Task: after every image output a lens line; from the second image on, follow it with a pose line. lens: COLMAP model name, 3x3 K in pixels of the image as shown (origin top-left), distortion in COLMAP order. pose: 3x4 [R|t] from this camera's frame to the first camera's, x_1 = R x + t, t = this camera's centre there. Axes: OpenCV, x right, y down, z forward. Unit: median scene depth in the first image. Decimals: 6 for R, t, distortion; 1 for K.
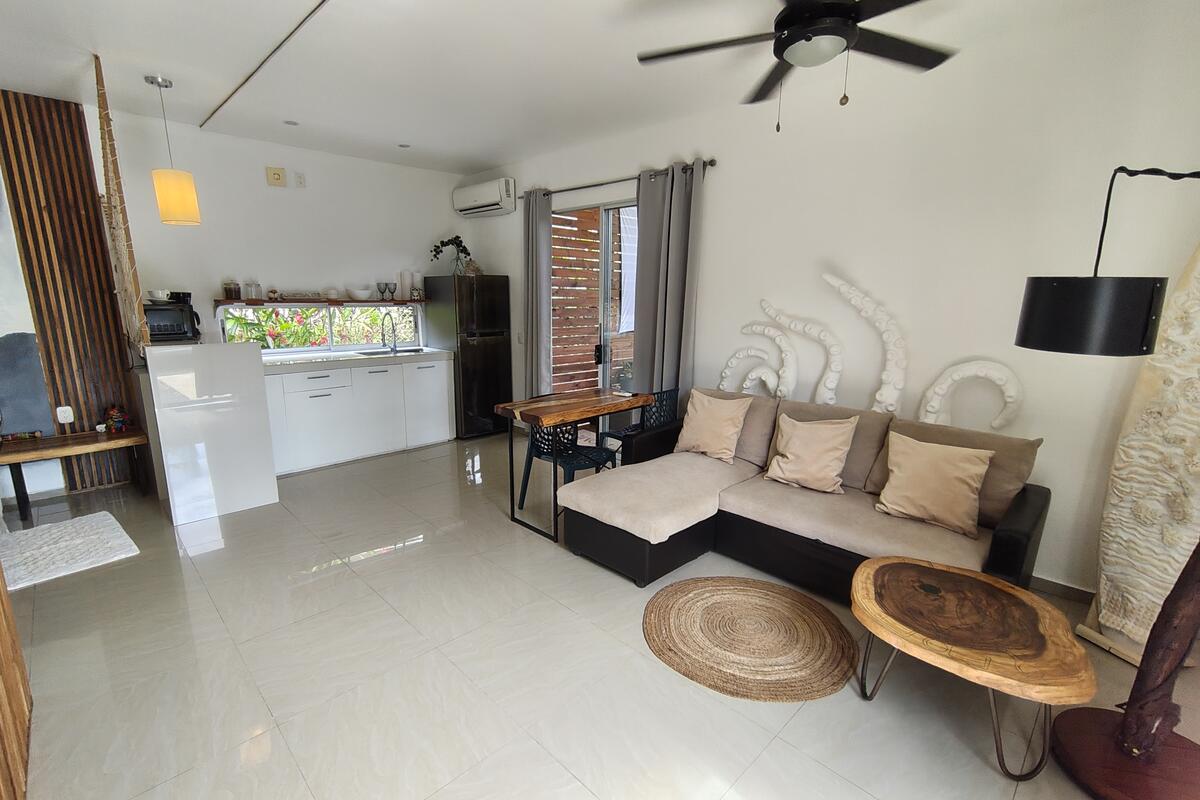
lens RADIAL K [[543.3, 0, 594.4], [0, 543.3, 408.7], [0, 0, 1]] dist [0.002338, 0.000929]
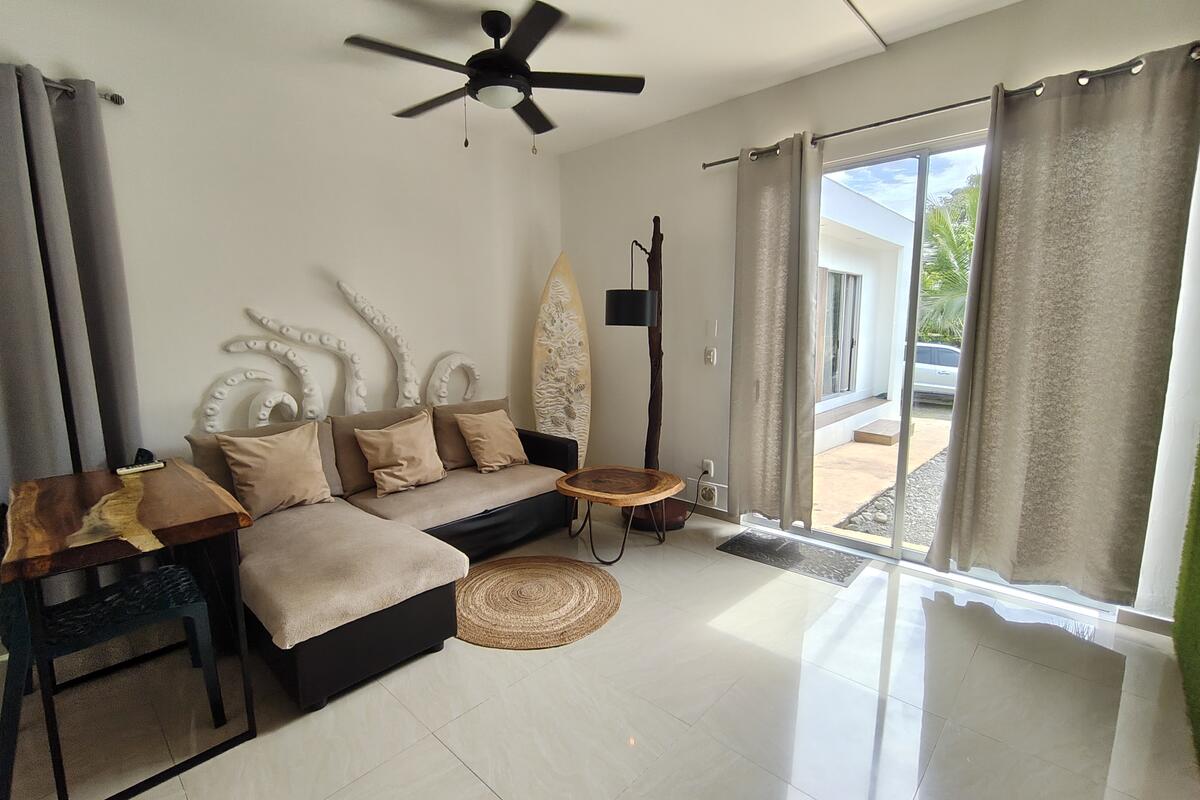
lens RADIAL K [[543.3, 0, 591.0], [0, 543.3, 402.7], [0, 0, 1]] dist [0.002338, 0.000929]
pose [[-0.036199, -0.145092, 0.988756, -0.731137], [0.218697, 0.964272, 0.149506, -0.107146], [-0.975121, 0.221650, -0.003174, 0.760034]]
